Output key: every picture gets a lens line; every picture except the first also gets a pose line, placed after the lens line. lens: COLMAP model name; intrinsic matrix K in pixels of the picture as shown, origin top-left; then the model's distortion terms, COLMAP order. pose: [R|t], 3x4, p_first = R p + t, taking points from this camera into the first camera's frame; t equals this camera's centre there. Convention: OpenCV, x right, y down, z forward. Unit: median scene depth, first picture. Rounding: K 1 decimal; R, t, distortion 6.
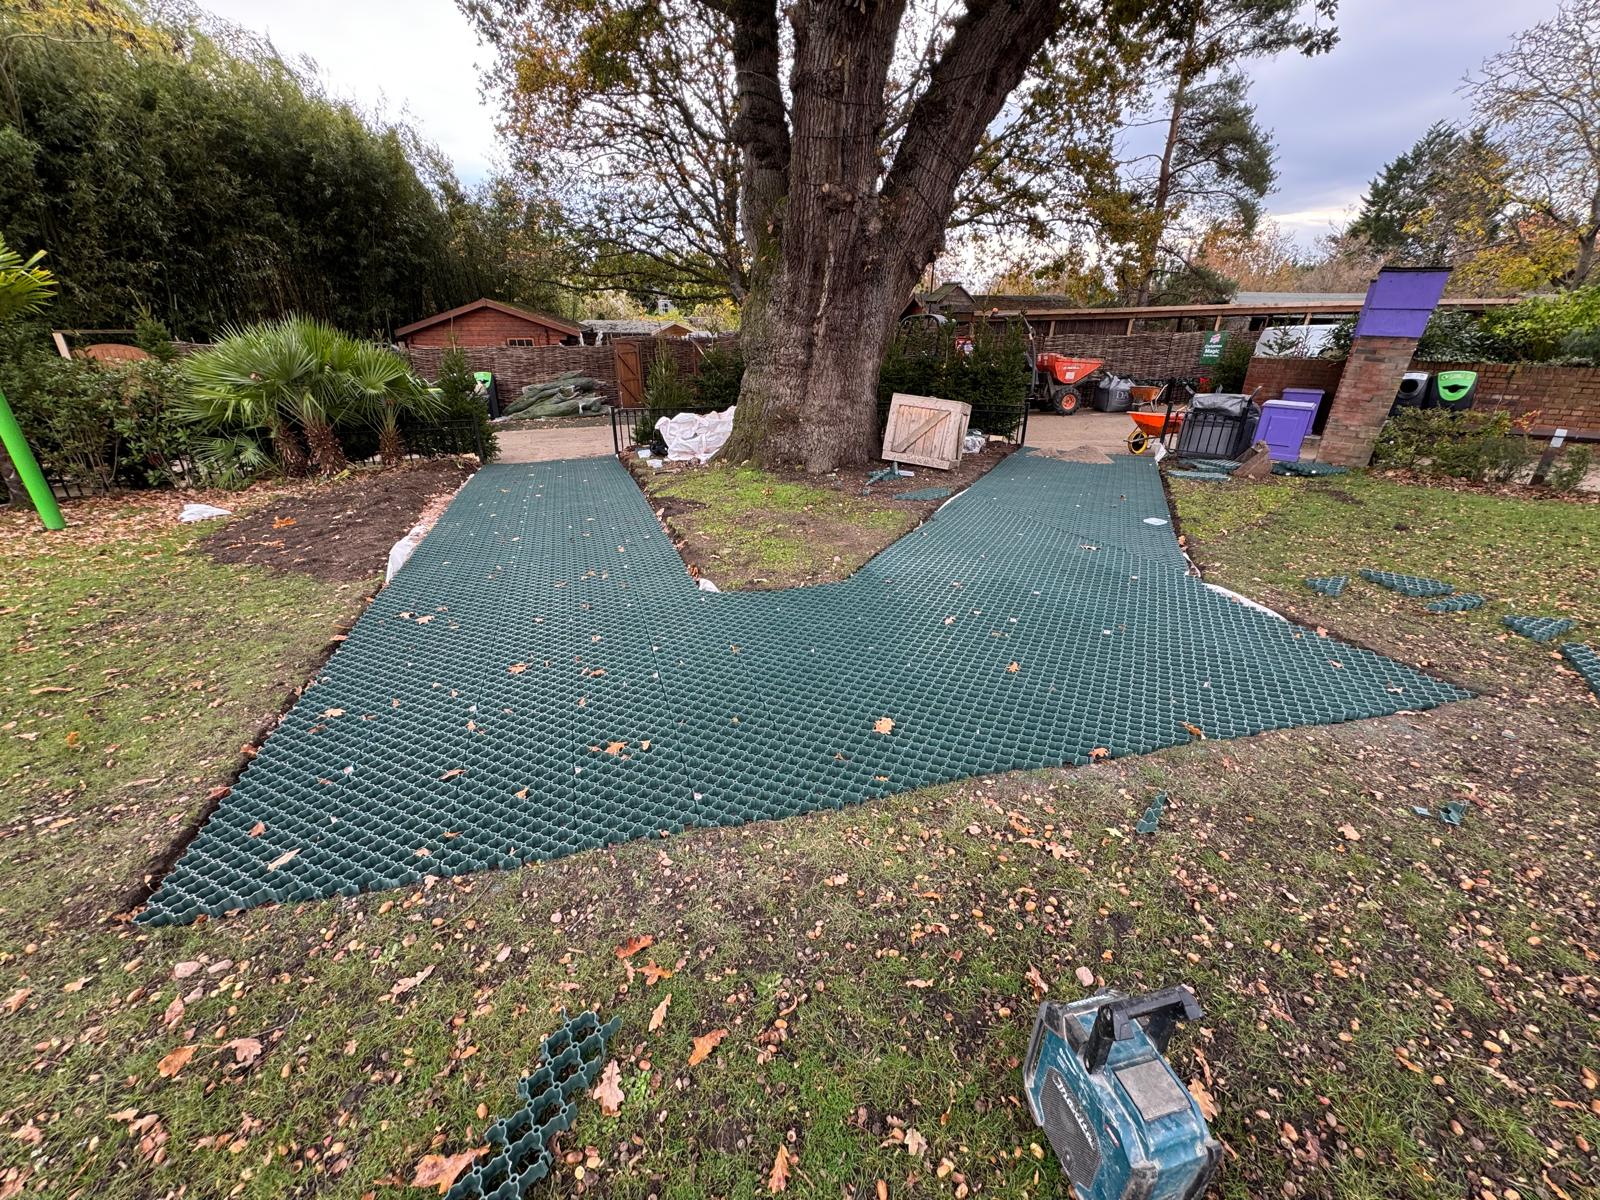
lens RADIAL K [[633.3, 0, 803.3], [0, 633.3, 595.7], [0, 0, 1]] dist [-0.002147, 0.000003]
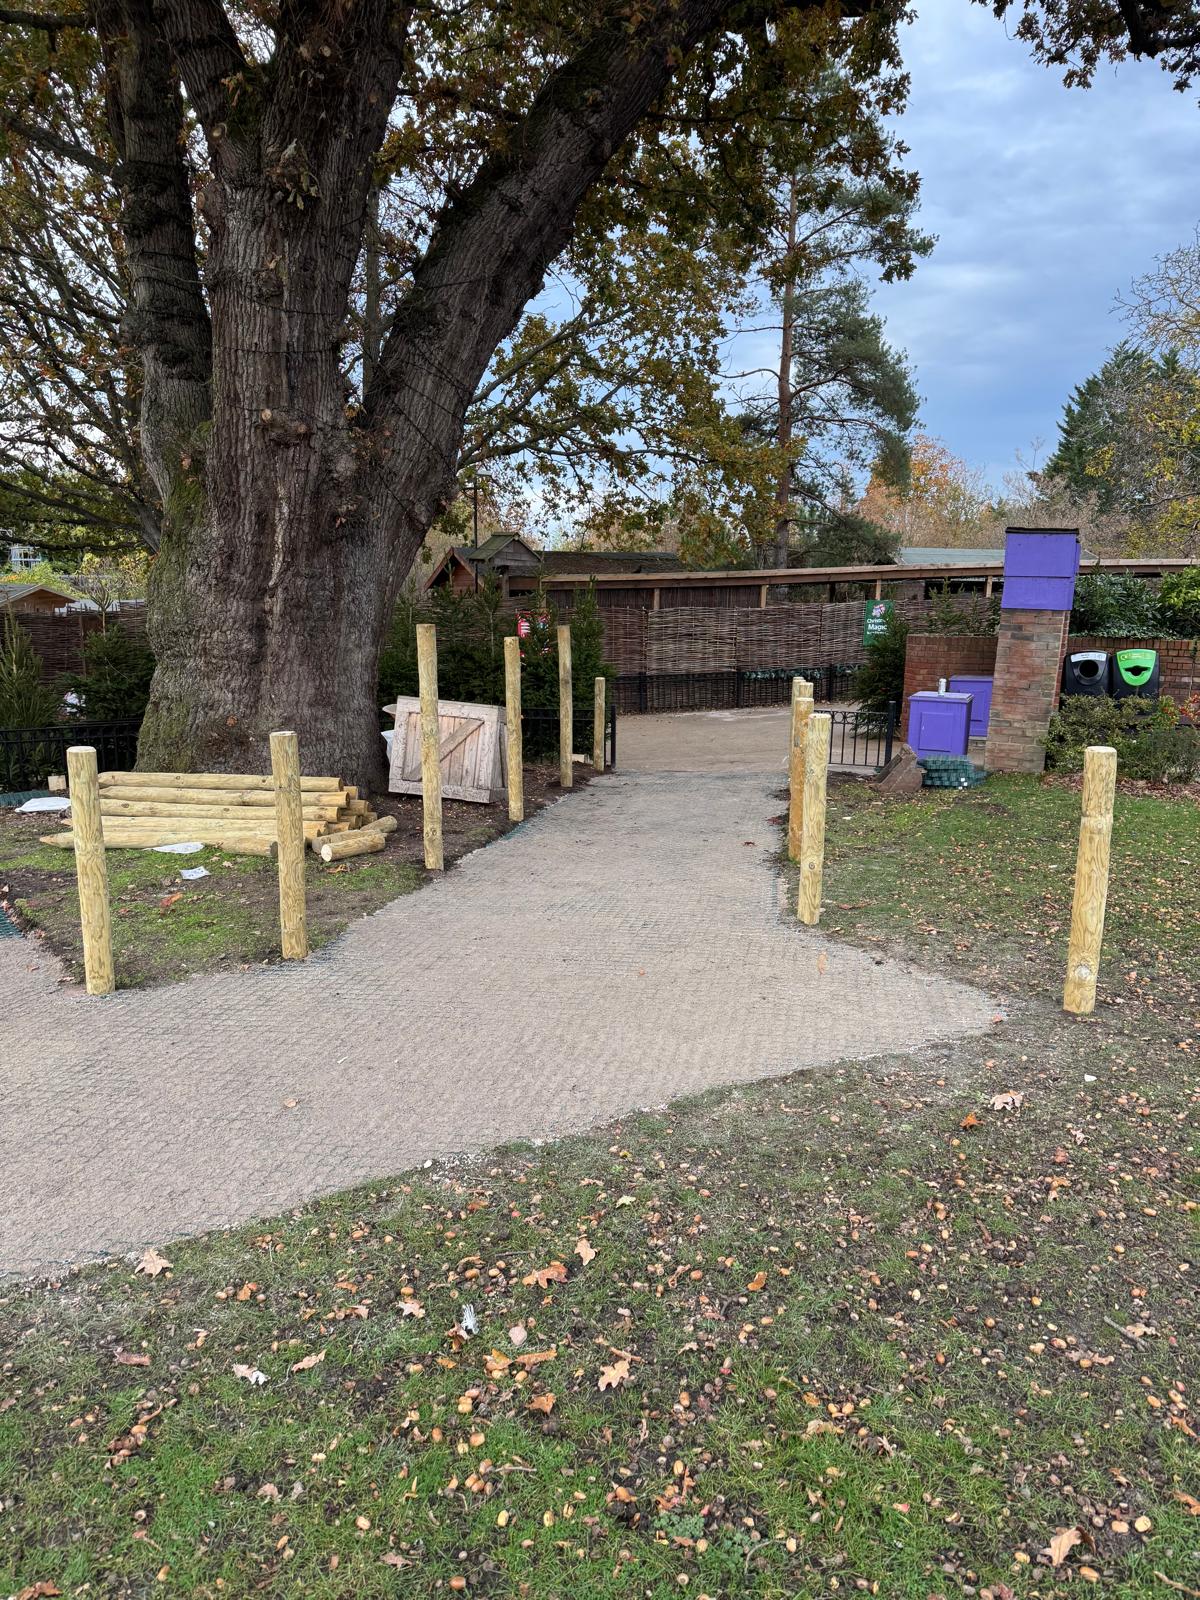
lens RADIAL K [[1100.5, 0, 608.7], [0, 1100.5, 815.3], [0, 0, 1]] dist [0.059301, -0.078363]
pose [[0.962293, -0.053697, 0.266662, 0.035568], [0.106163, 0.976716, -0.186427, 0.039305], [-0.250443, 0.207707, 0.945588, -0.115848]]
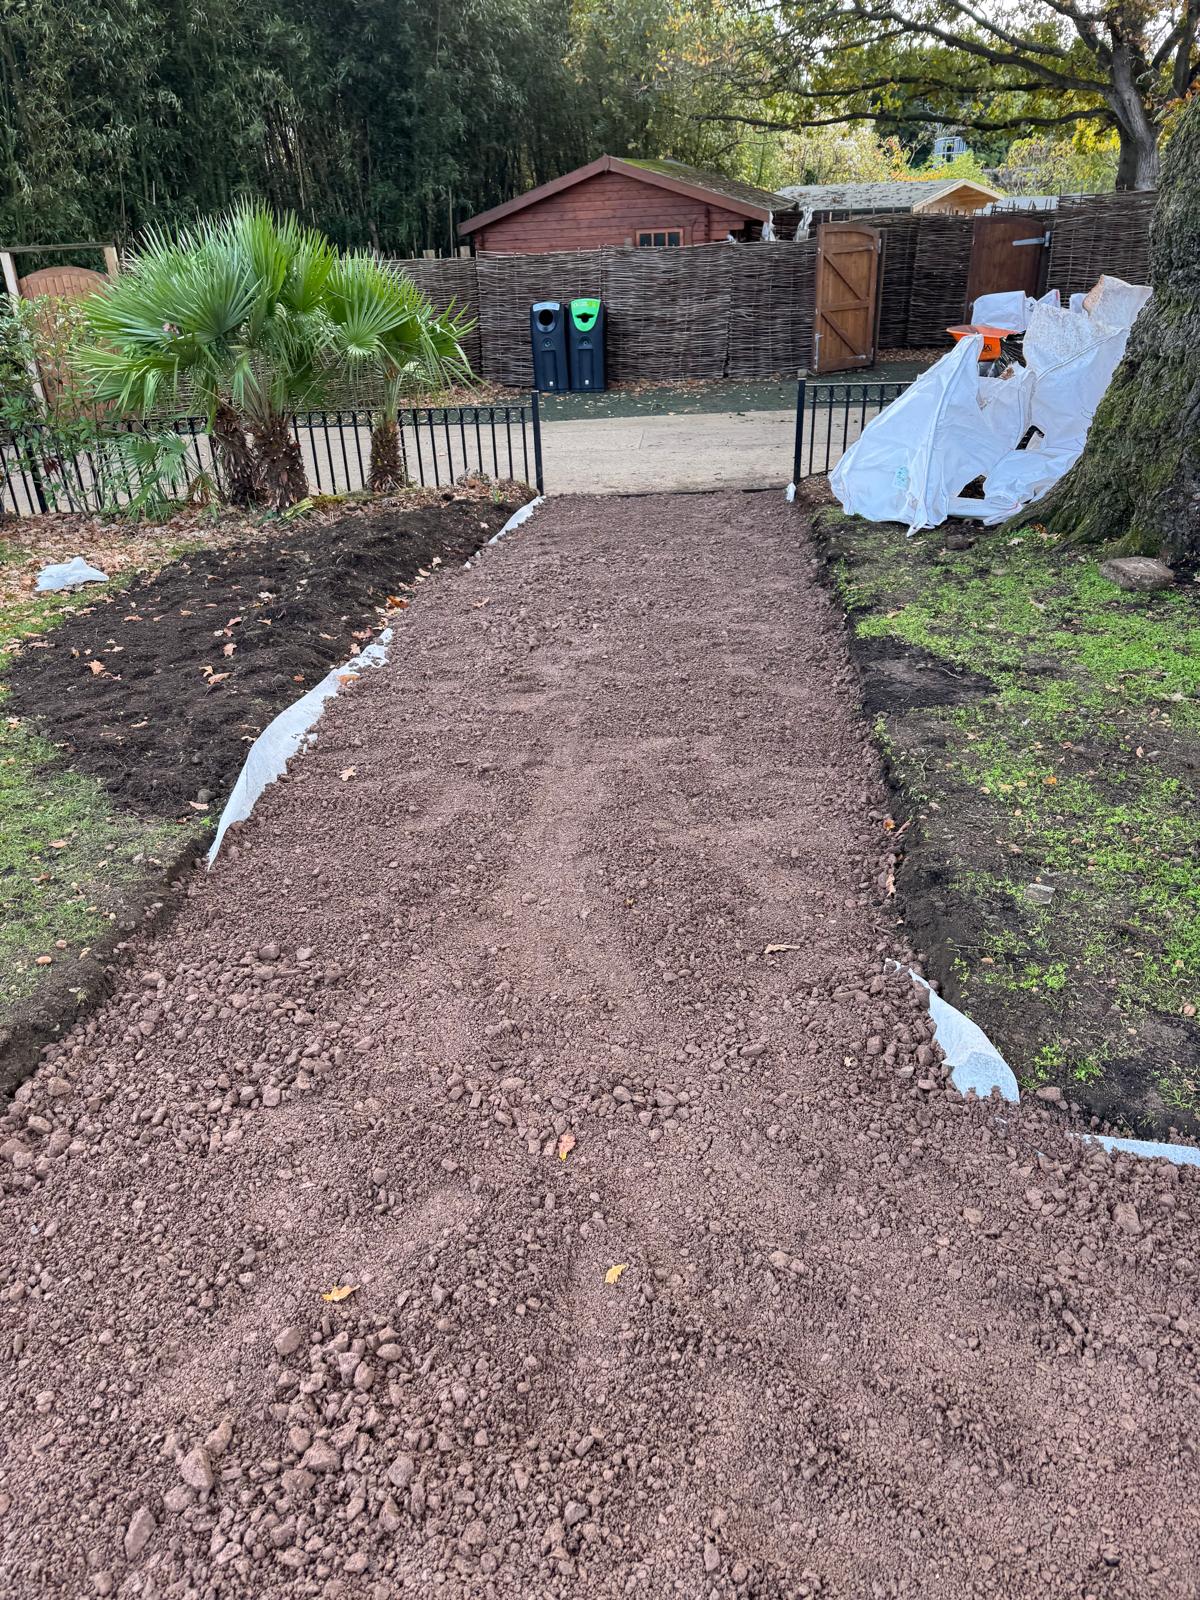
lens RADIAL K [[1133.0, 0, 580.3], [0, 1133.0, 793.6], [0, 0, 1]] dist [0.020652, -0.006767]
pose [[0.890215, 0.167842, -0.423493, -0.051482], [-0.132710, 0.984878, 0.111367, -0.086218], [0.435781, -0.042938, 0.899028, 0.203956]]
